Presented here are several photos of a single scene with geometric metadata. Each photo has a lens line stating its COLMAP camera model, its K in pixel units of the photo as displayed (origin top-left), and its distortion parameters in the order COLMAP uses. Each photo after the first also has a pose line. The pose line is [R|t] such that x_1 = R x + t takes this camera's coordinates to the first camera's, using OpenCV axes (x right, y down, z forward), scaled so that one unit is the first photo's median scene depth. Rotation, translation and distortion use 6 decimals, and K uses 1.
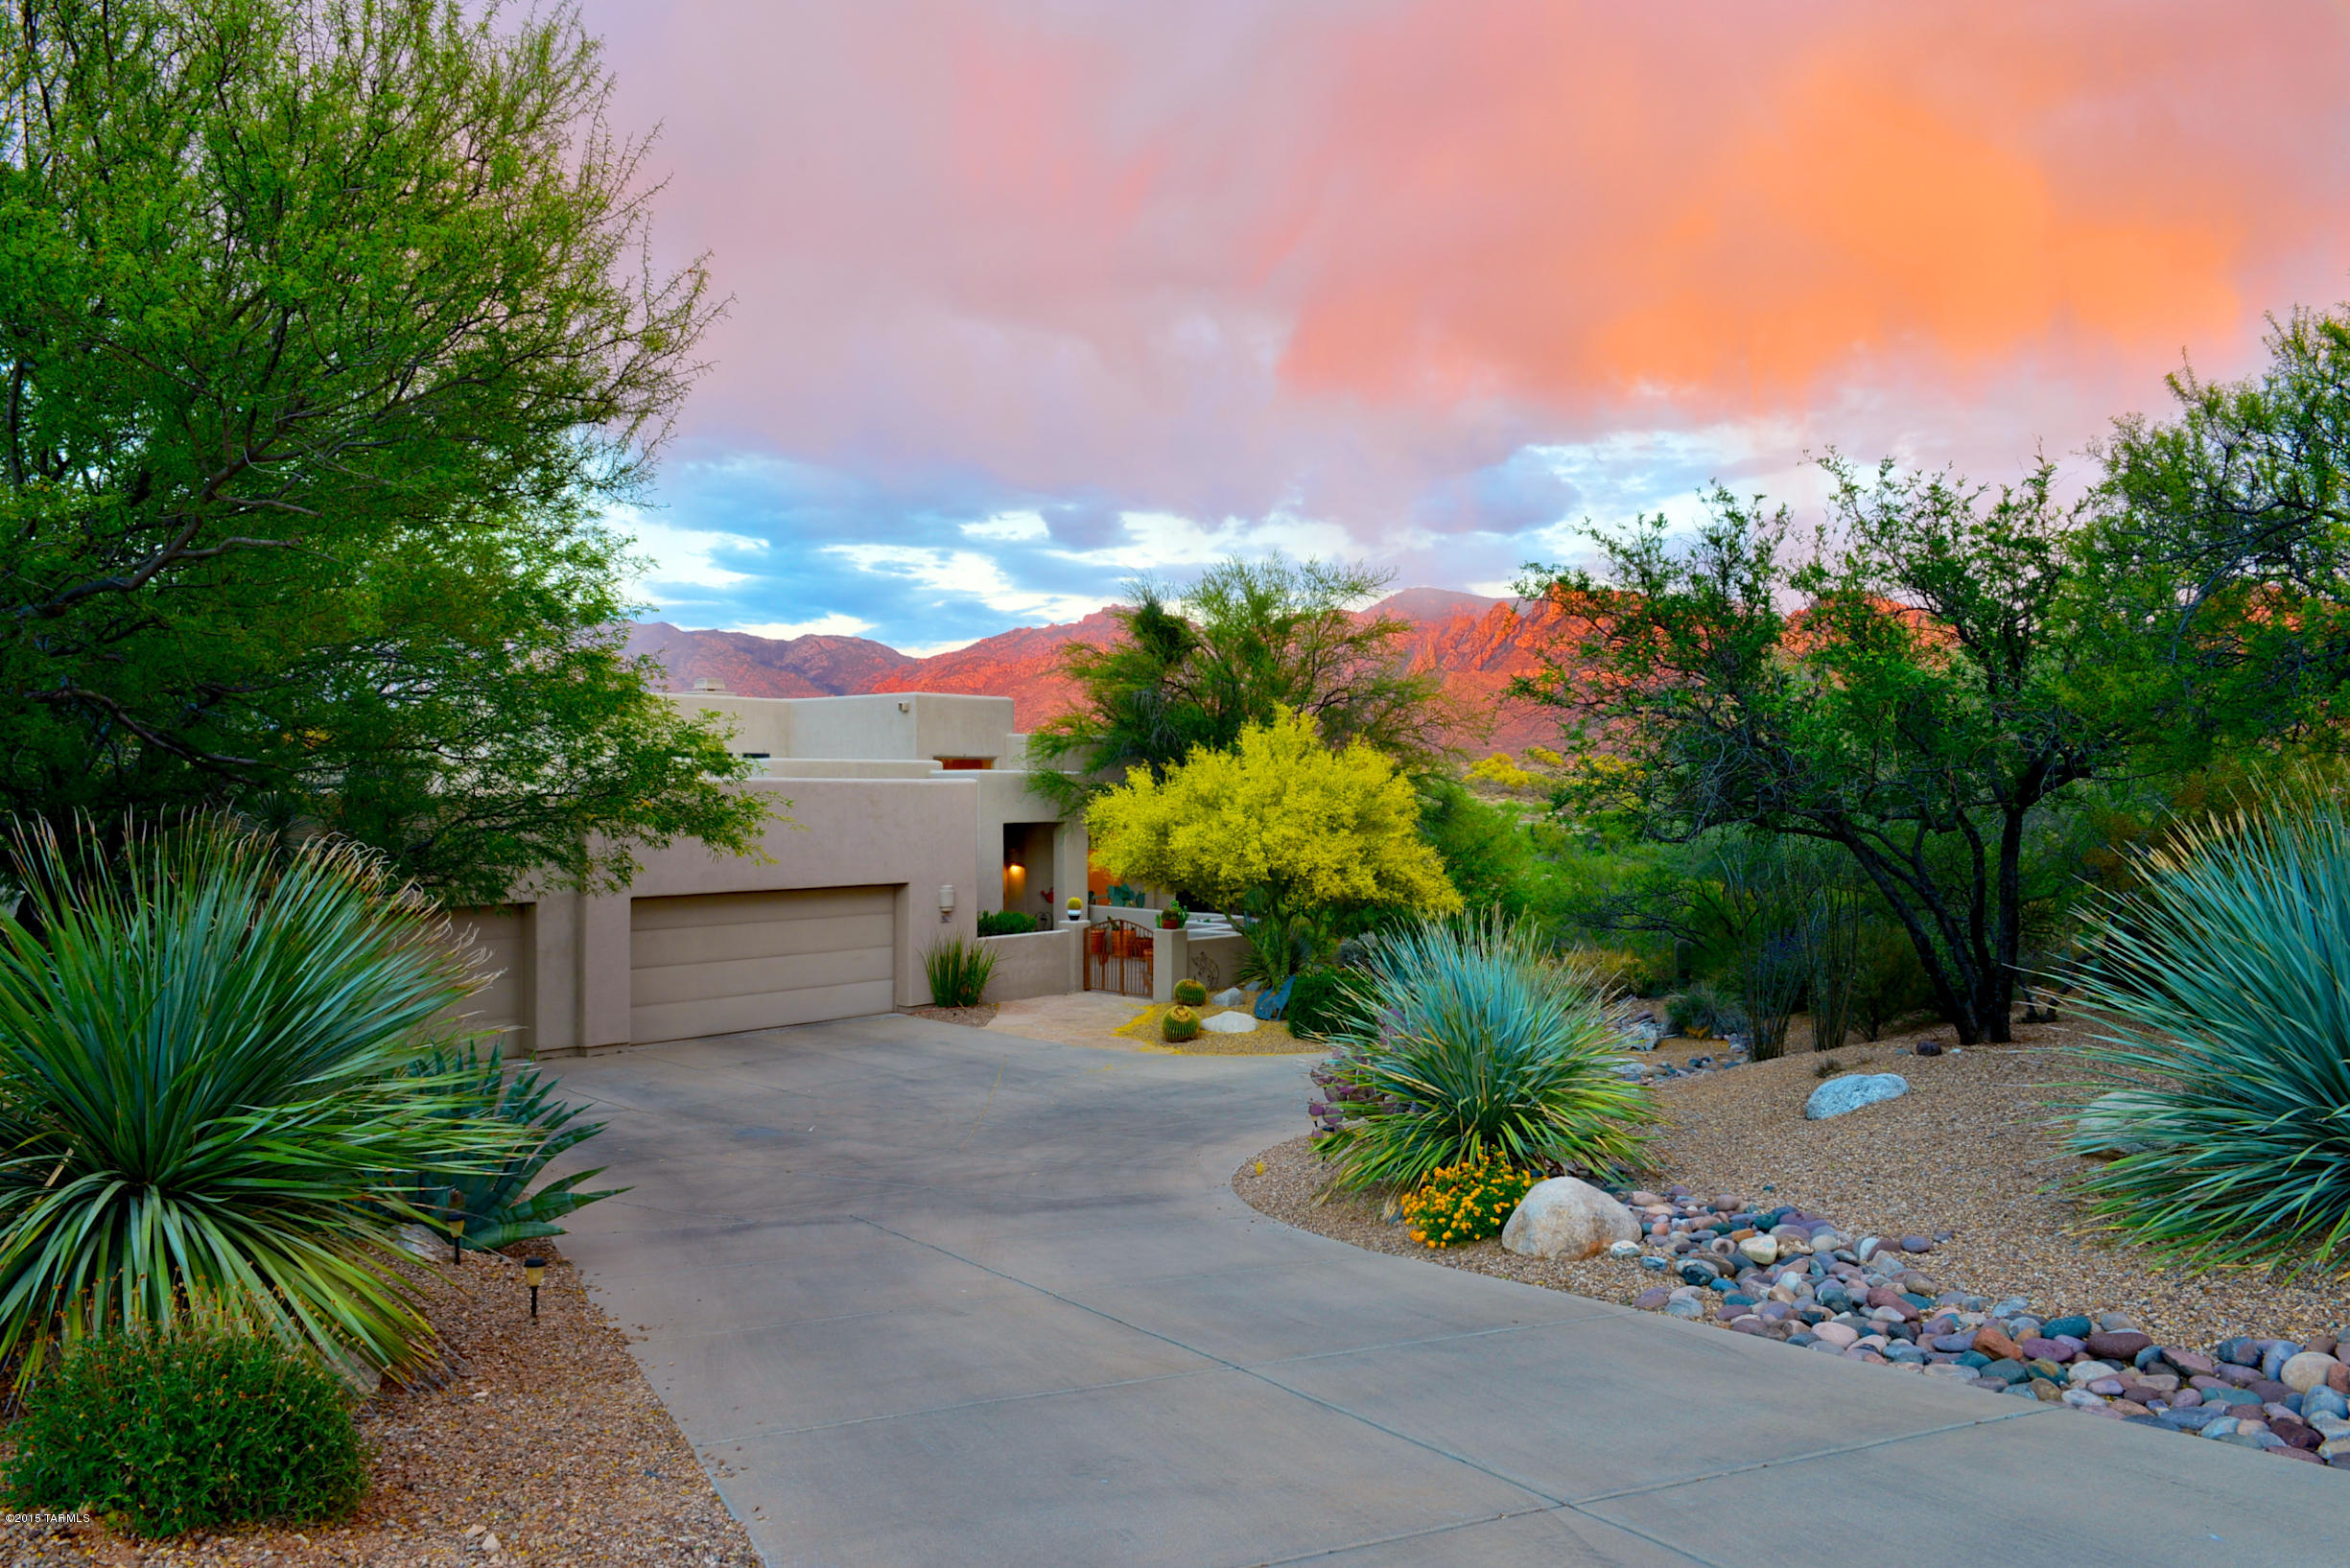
lens RADIAL K [[1645.9, 0, 1175.5], [0, 1645.9, 776.9], [0, 0, 1]] dist [-0.010321, -0.004804]
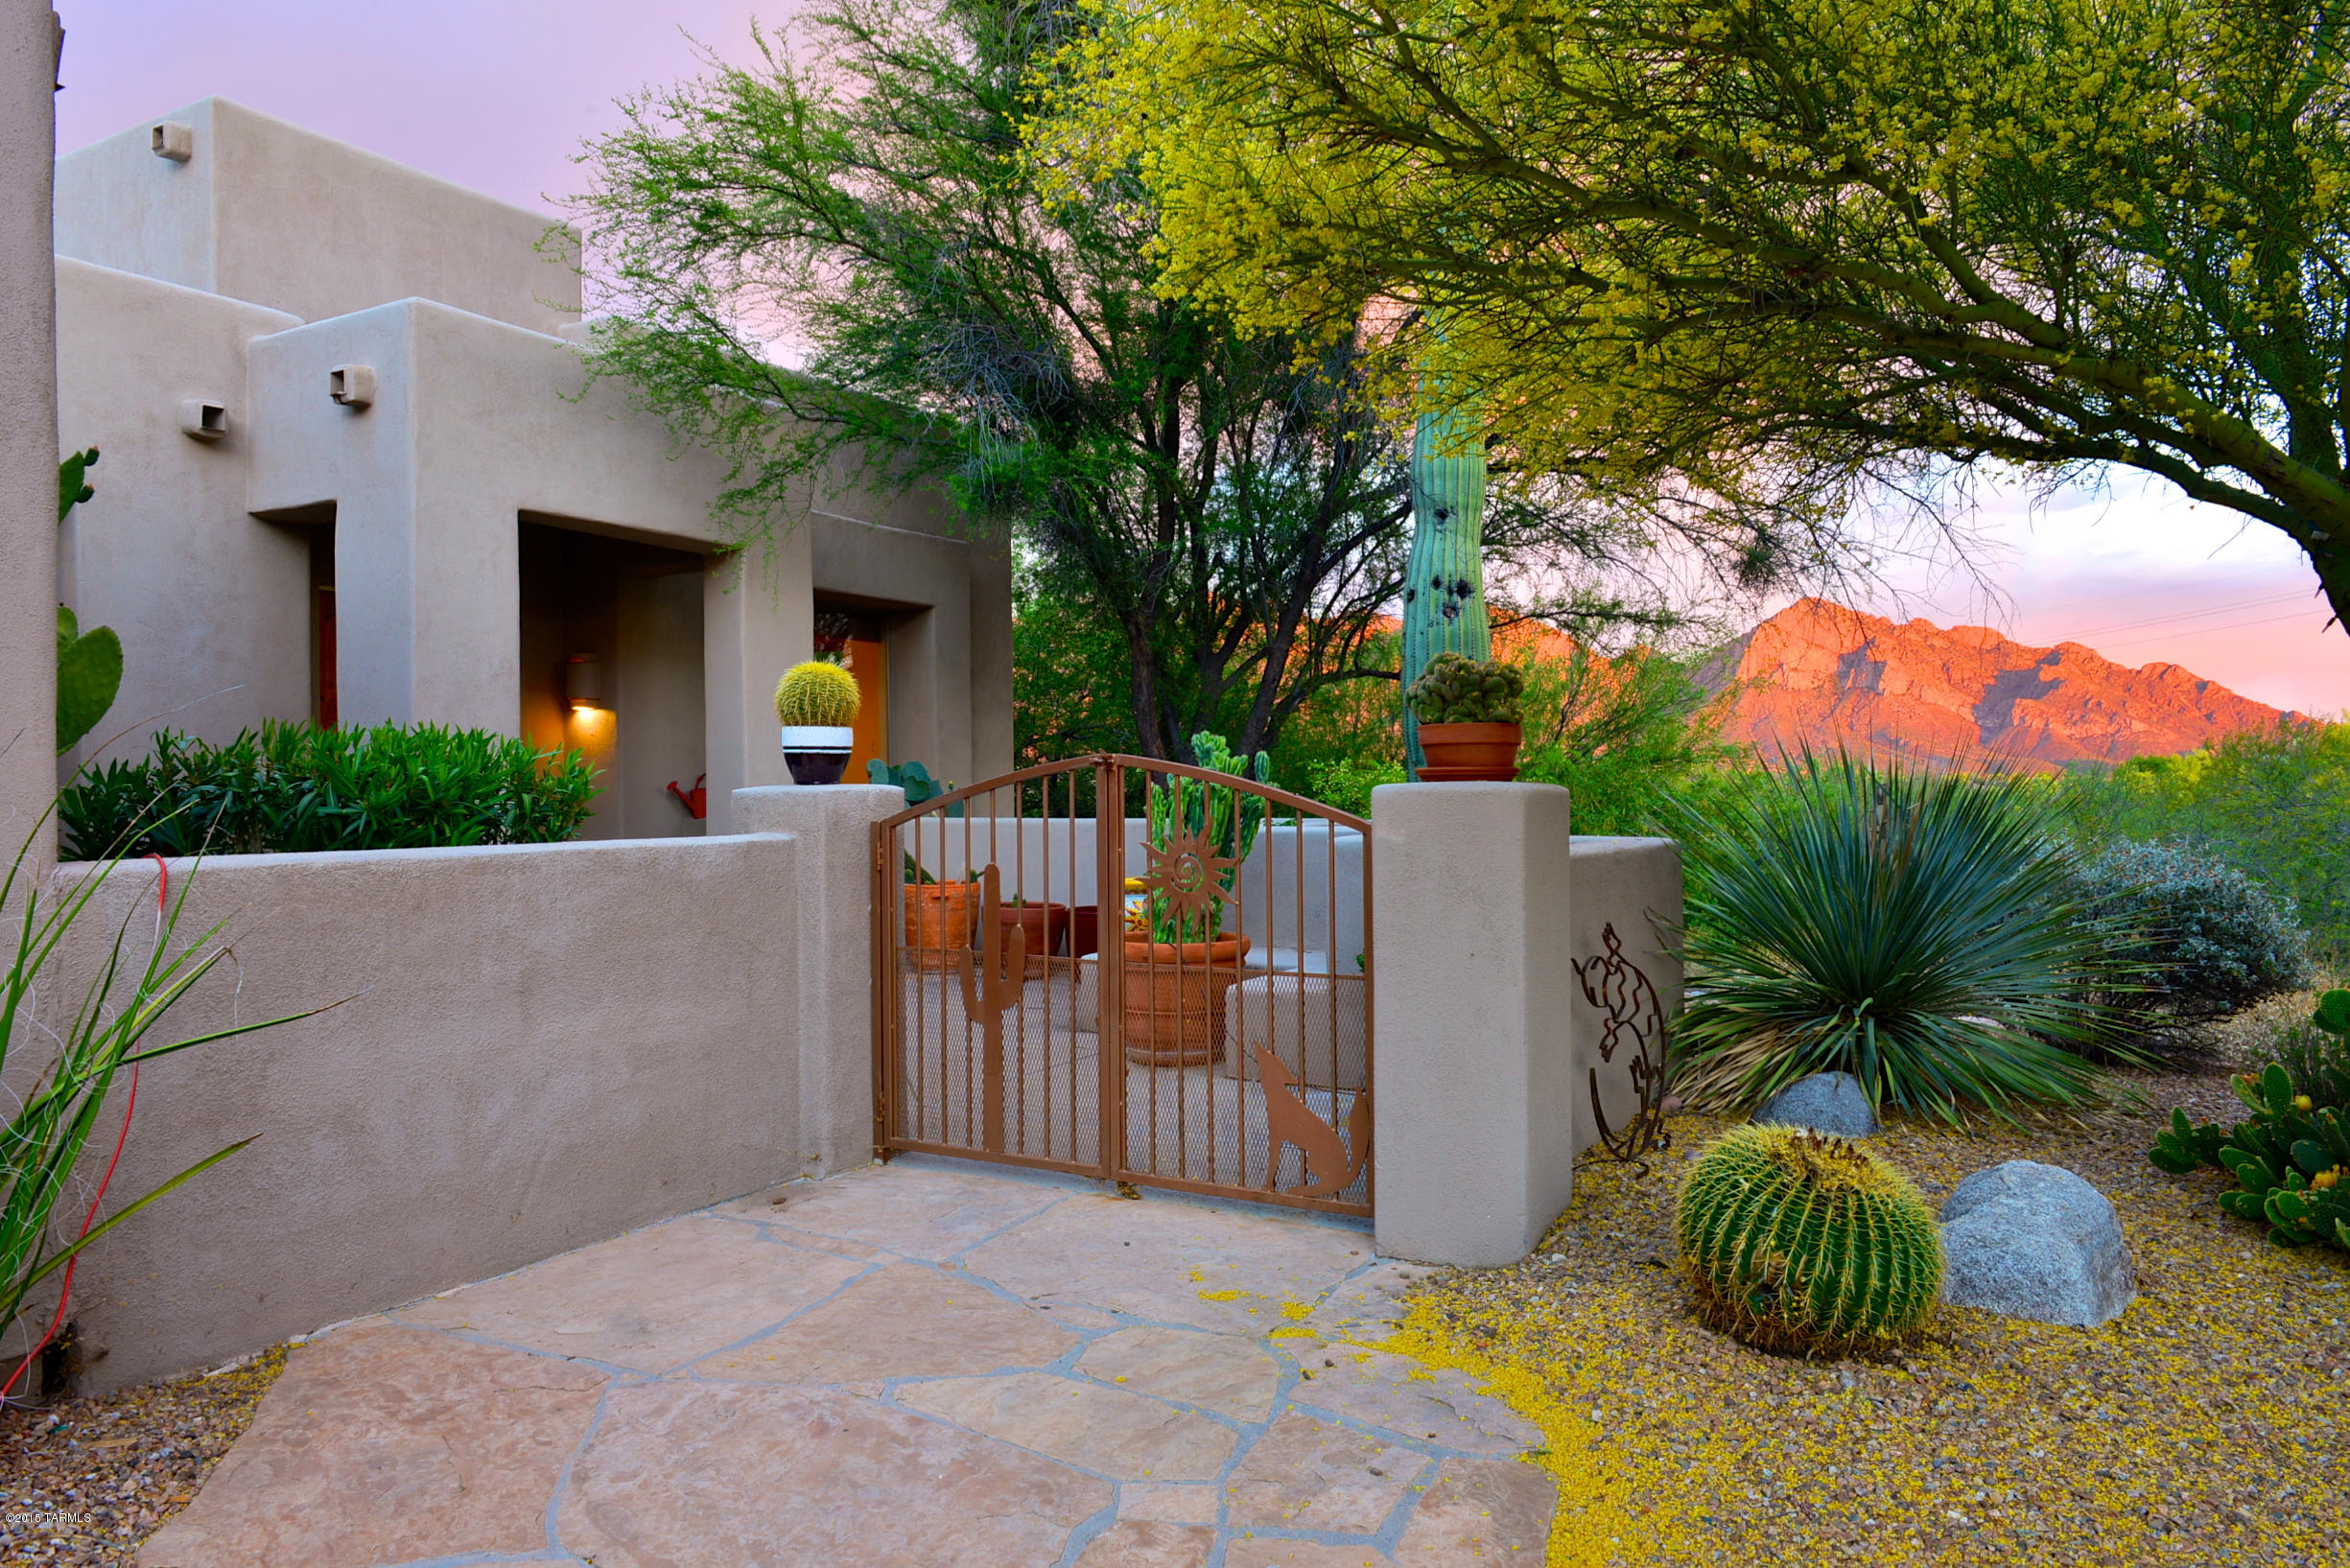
lens RADIAL K [[1618.7, 0, 1172.8], [0, 1618.7, 779.3], [0, 0, 1]] dist [-0.010437, -0.008544]
pose [[0.978783, -0.009404, 0.204681, -0.066922], [0.009813, 0.999951, -0.000983, 0.097827], [-0.204662, 0.002970, 0.978828, 0.911437]]
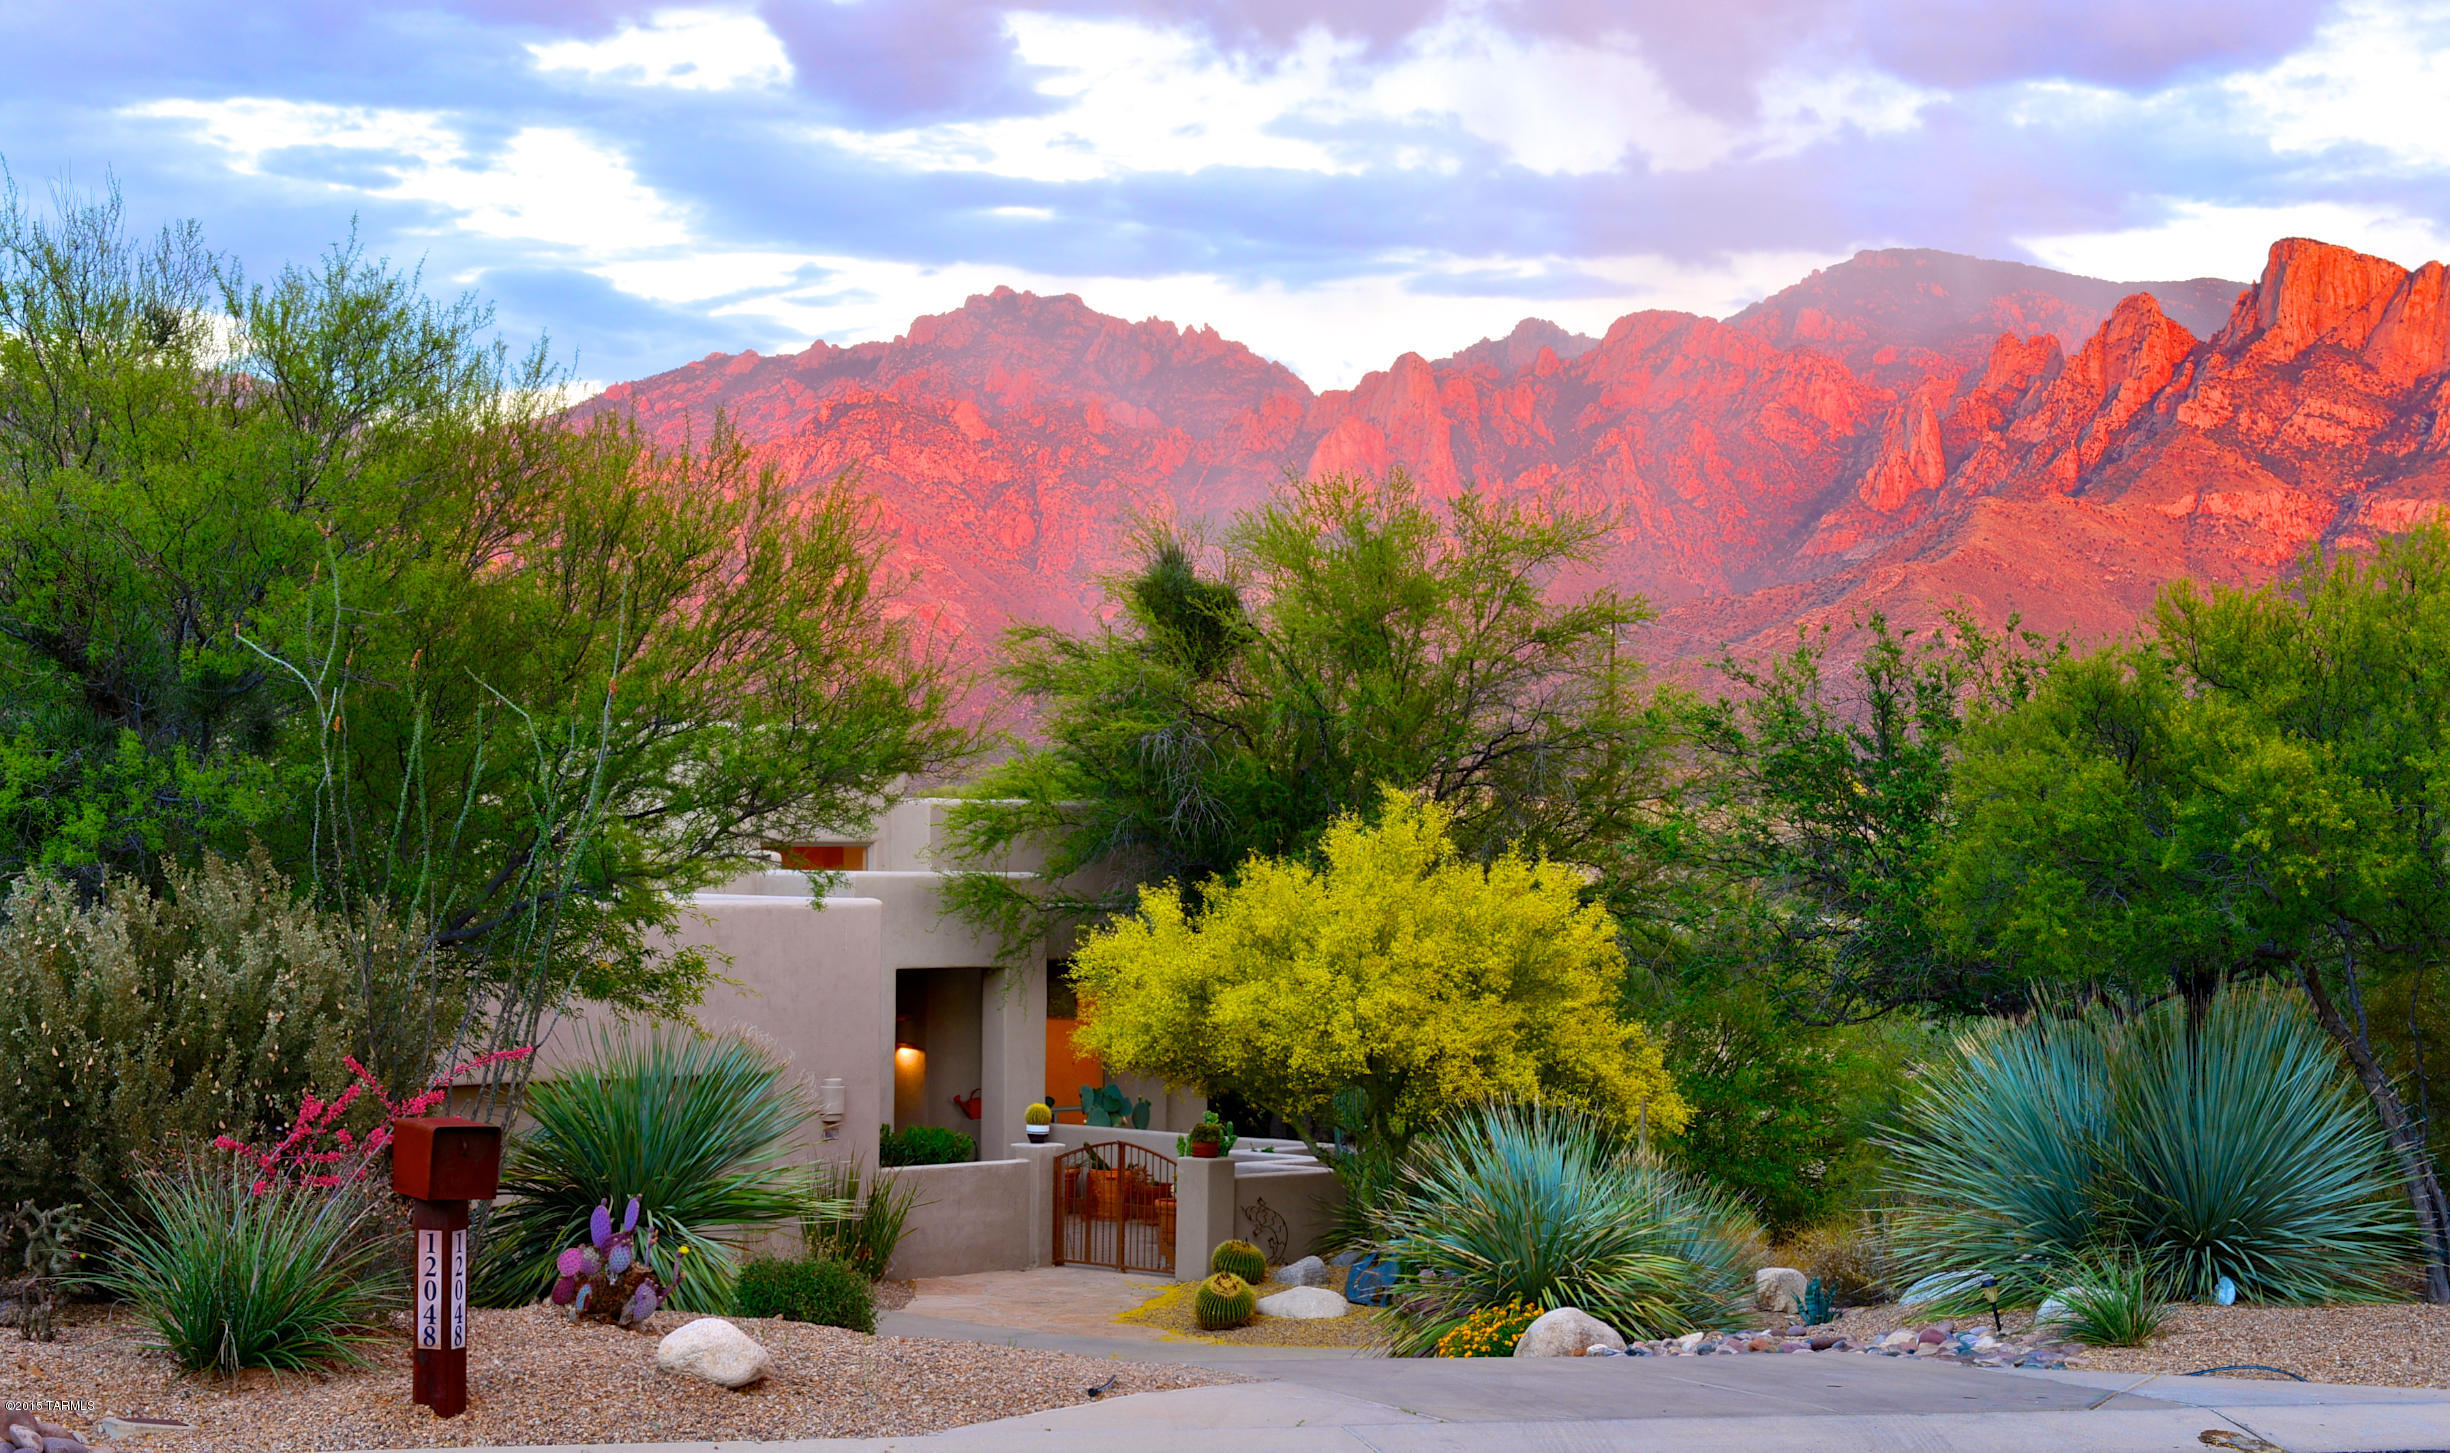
lens RADIAL K [[4965.4, 0, 1225.0], [0, 4965.4, 726.5], [0, 0, 1]] dist [-0.003476, 0.027228]
pose [[0.999868, 0.012544, 0.010352, -0.017694], [-0.012408, 0.999837, -0.013081, -0.041103], [-0.010514, 0.012951, 0.999861, -0.830635]]
